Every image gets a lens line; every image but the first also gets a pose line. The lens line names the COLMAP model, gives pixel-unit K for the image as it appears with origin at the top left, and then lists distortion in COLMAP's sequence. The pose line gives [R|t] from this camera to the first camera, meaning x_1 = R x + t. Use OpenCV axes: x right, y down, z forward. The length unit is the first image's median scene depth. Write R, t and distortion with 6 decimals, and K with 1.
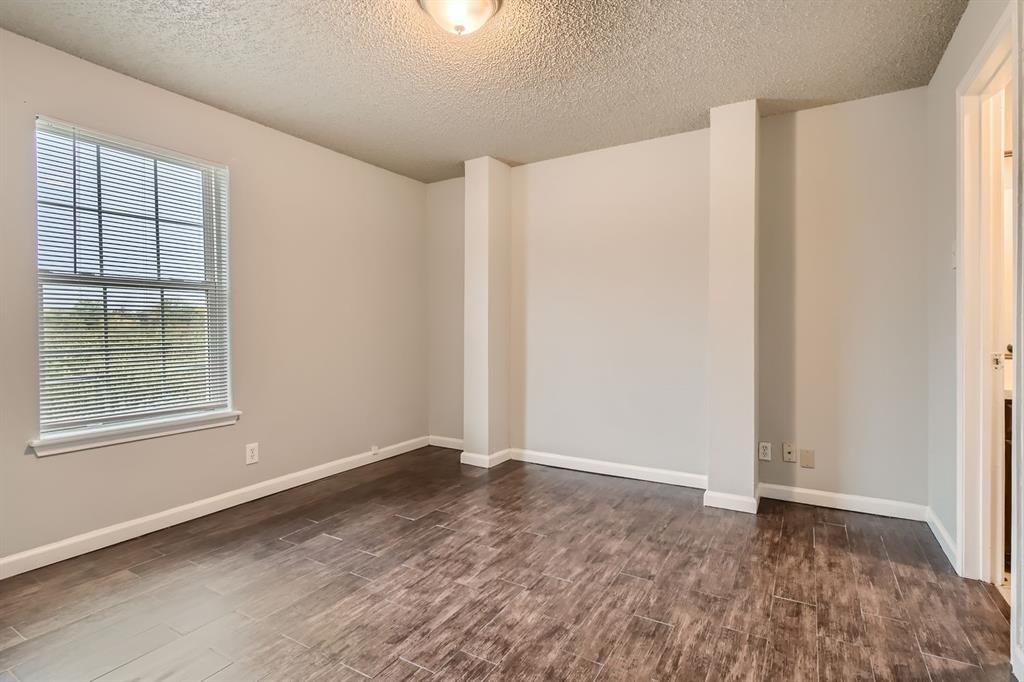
lens RADIAL K [[483.2, 0, 523.8], [0, 483.2, 333.5], [0, 0, 1]] dist [0.001861, 0.000166]
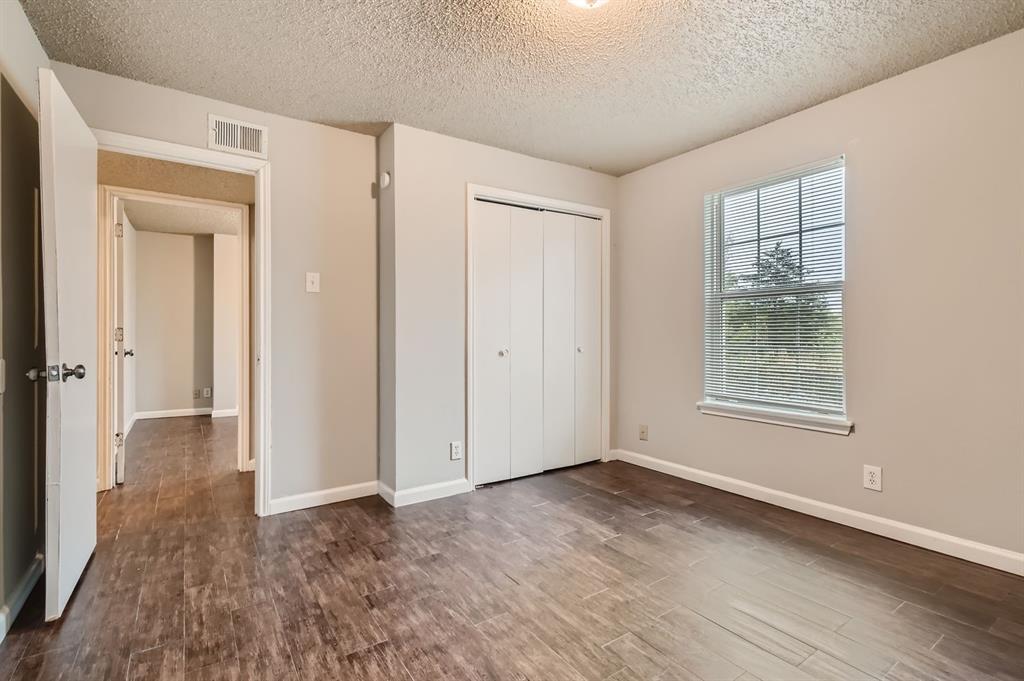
lens RADIAL K [[487.4, 0, 512.3], [0, 487.4, 331.1], [0, 0, 1]] dist [0.001169, -0.000205]
pose [[-0.435039, 0.002572, -0.900408, 0.743036], [-0.007176, 0.999954, 0.006323, -0.014302], [0.900383, 0.009213, -0.435001, 1.241522]]
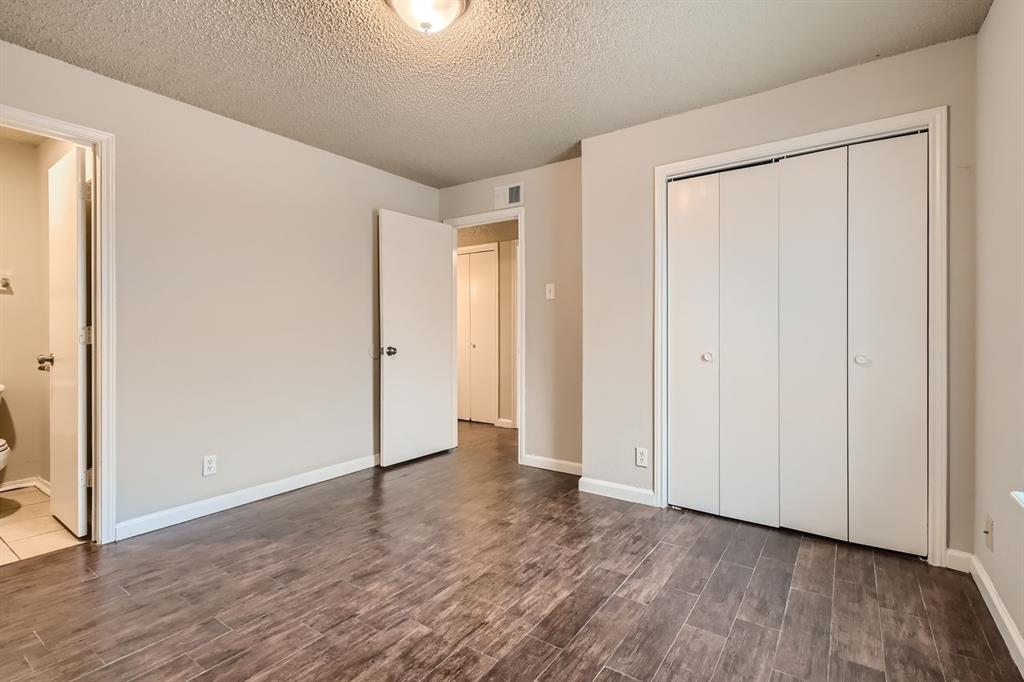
lens RADIAL K [[487.4, 0, 512.3], [0, 487.4, 331.6], [0, 0, 1]] dist [0.001169, -0.000205]
pose [[-0.994189, 0.005656, 0.107498, -0.398582], [0.007079, 0.999892, 0.012857, -0.021169], [-0.107413, 0.013543, -0.994122, 1.925340]]
